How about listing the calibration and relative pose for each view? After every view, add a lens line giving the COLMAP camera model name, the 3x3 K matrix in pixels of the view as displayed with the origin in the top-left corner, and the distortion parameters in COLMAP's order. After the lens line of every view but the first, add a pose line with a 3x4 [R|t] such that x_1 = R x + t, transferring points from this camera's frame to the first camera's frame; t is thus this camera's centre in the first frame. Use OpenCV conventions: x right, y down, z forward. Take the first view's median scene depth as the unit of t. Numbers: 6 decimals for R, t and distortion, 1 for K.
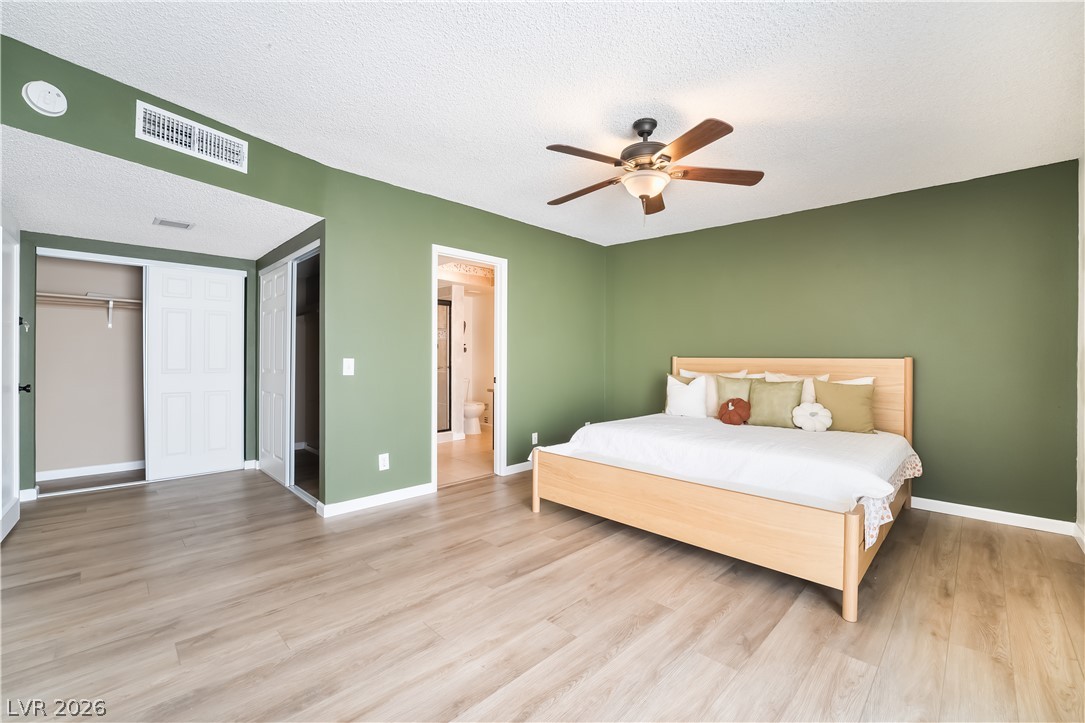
lens RADIAL K [[446.8, 0, 537.4], [0, 446.8, 357.4], [0, 0, 1]] dist [-0.027923, 0.002075]
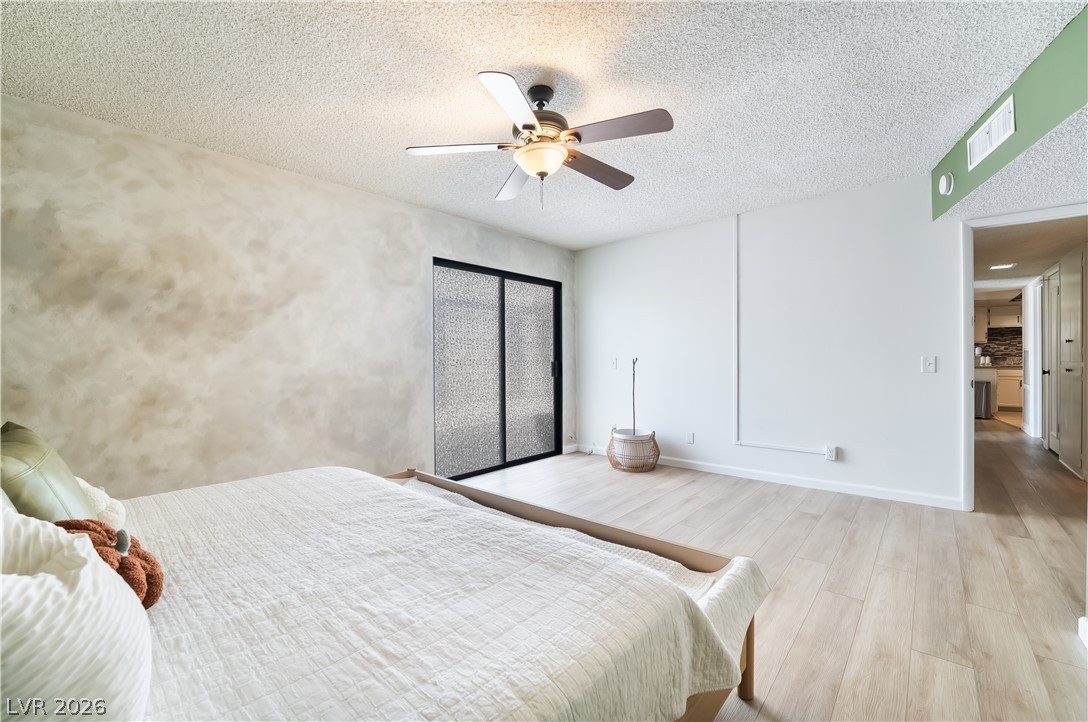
lens RADIAL K [[453.3, 0, 542.7], [0, 453.3, 361.1], [0, 0, 1]] dist [-0.022806, 0.000821]
pose [[-0.996931, 0.005202, -0.078110, 0.325119], [0.004747, 0.999971, 0.006020, 0.004693], [0.078139, 0.005631, -0.996927, 1.970481]]
